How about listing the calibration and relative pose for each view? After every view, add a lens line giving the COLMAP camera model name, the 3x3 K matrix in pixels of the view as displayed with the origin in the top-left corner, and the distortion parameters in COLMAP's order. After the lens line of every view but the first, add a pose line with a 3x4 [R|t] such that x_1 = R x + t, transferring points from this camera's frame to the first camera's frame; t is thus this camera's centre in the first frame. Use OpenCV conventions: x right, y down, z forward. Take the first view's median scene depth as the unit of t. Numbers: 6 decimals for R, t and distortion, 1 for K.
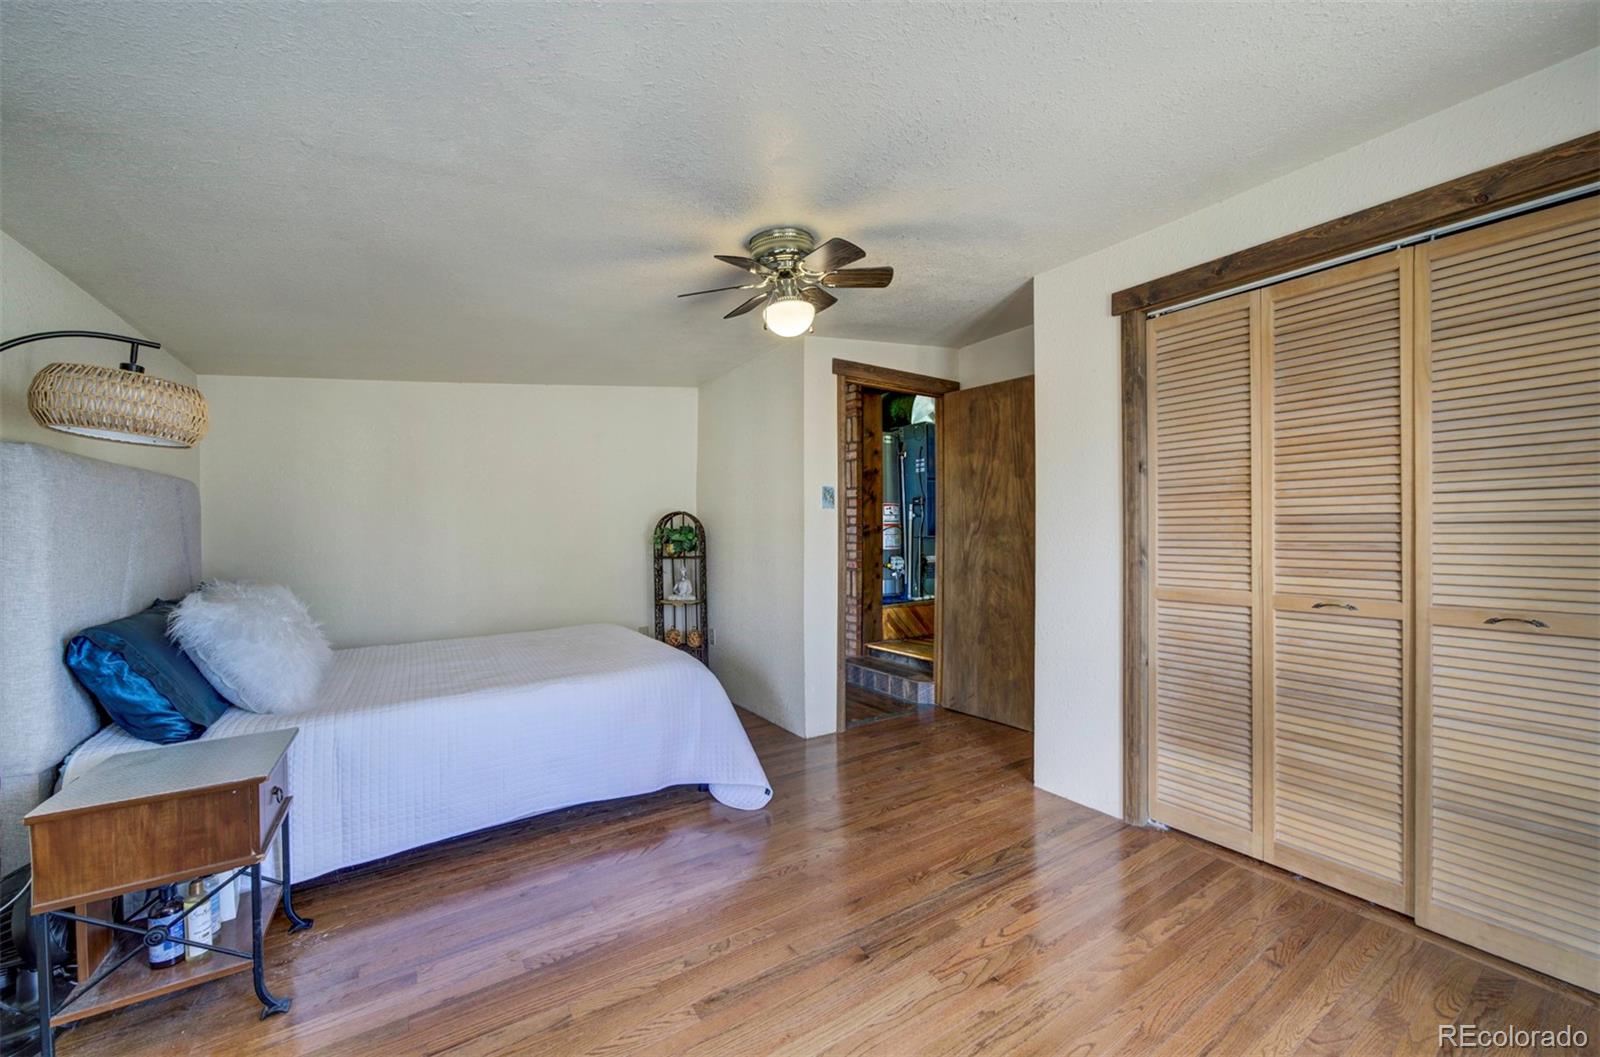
lens RADIAL K [[606.6, 0, 771.6], [0, 606.6, 525.1], [0, 0, 1]] dist [-0.003918, 0.003302]
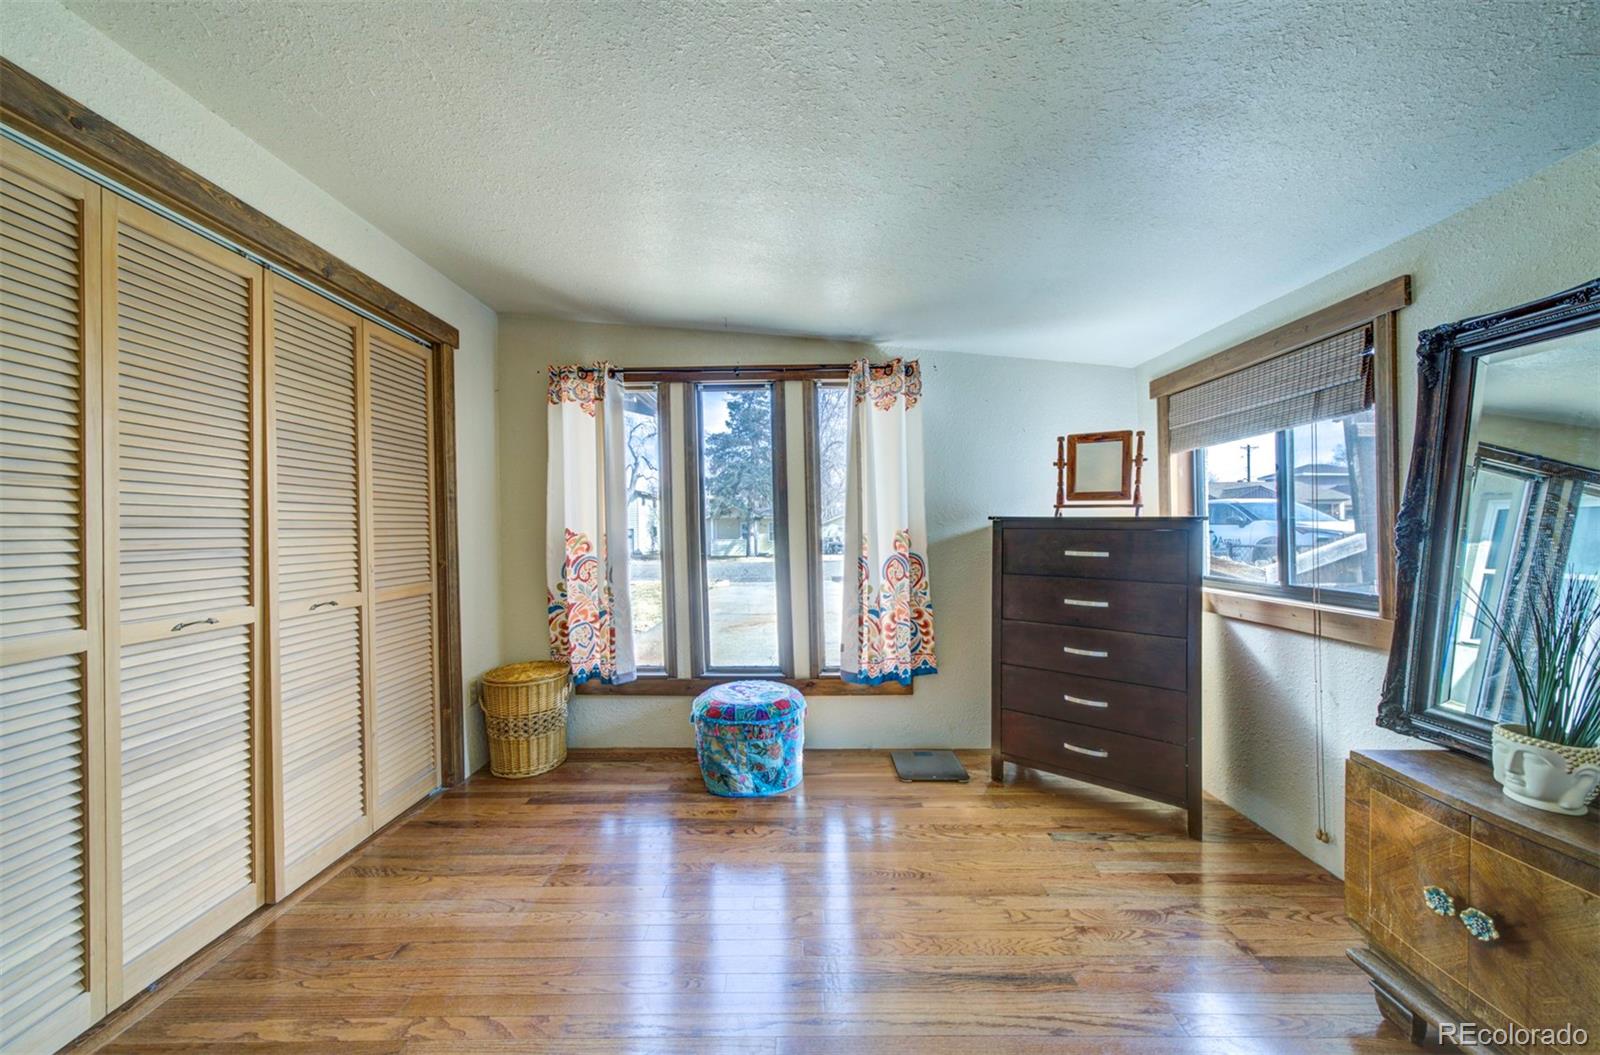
lens RADIAL K [[536.3, 0, 789.4], [0, 536.3, 528.5], [0, 0, 1]] dist [-0.003172, 0.001627]
pose [[-0.858869, 0.012350, 0.512046, -0.177115], [0.005714, 0.999878, -0.014532, 0.012616], [-0.512163, -0.009555, -0.858835, 1.145002]]
